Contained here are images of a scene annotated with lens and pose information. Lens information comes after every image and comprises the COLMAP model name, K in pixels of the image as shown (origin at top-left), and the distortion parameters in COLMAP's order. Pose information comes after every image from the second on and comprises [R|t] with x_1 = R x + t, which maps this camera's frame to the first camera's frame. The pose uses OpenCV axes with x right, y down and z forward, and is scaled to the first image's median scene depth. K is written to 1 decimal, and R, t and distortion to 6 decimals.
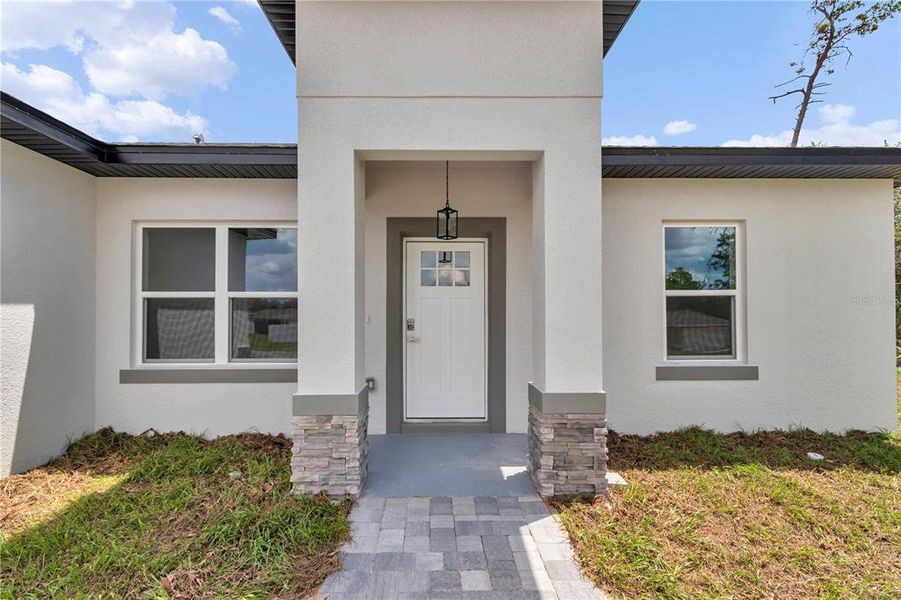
lens RADIAL K [[415.7, 0, 445.8], [0, 415.7, 308.4], [0, 0, 1]] dist [0.009832, -0.000167]
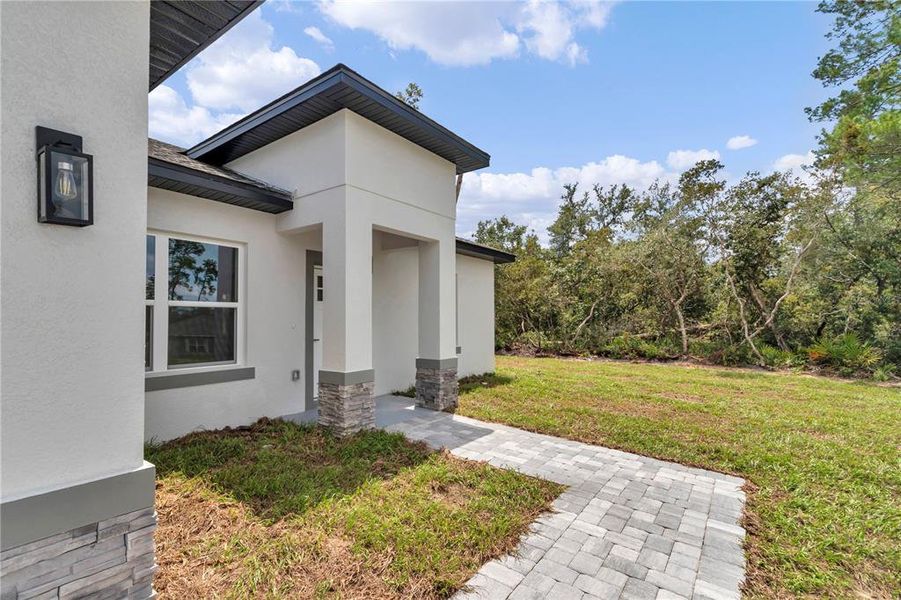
lens RADIAL K [[413.1, 0, 446.5], [0, 413.1, 322.7], [0, 0, 1]] dist [0.009081, -0.000337]
pose [[0.601549, -0.004835, 0.798821, -0.990418], [-0.006552, 0.999918, 0.010986, -0.000926], [-0.798809, -0.011843, 0.601468, -0.173011]]
